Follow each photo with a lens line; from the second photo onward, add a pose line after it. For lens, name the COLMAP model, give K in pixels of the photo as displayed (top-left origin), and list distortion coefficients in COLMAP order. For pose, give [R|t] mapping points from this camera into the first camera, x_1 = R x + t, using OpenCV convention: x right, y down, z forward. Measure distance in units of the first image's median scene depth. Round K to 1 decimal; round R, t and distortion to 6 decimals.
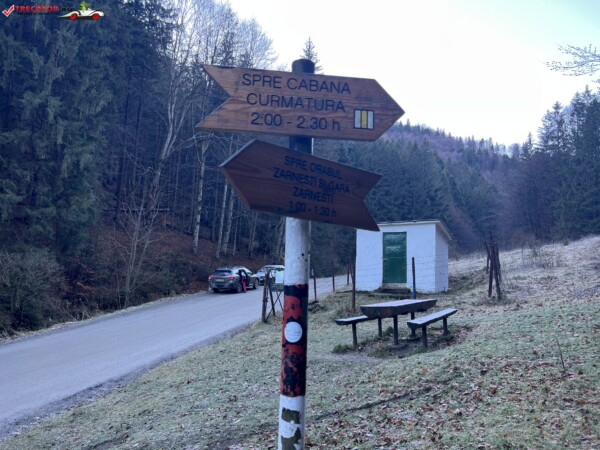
lens RADIAL K [[444.3, 0, 297.8], [0, 444.3, 226.9], [0, 0, 1]] dist [0.048256, -0.059647]
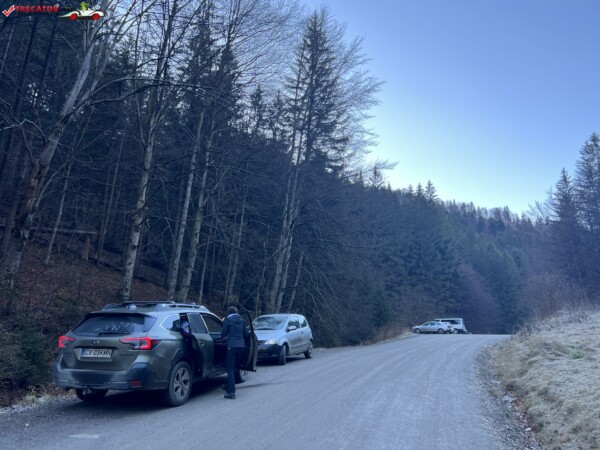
lens RADIAL K [[444.3, 0, 297.8], [0, 444.3, 226.9], [0, 0, 1]] dist [0.048256, -0.059647]
pose [[0.998843, 0.009612, 0.047110, -0.210444], [-0.002508, 0.988898, -0.148576, 0.238337], [-0.048015, 0.148286, 0.987778, 2.023764]]
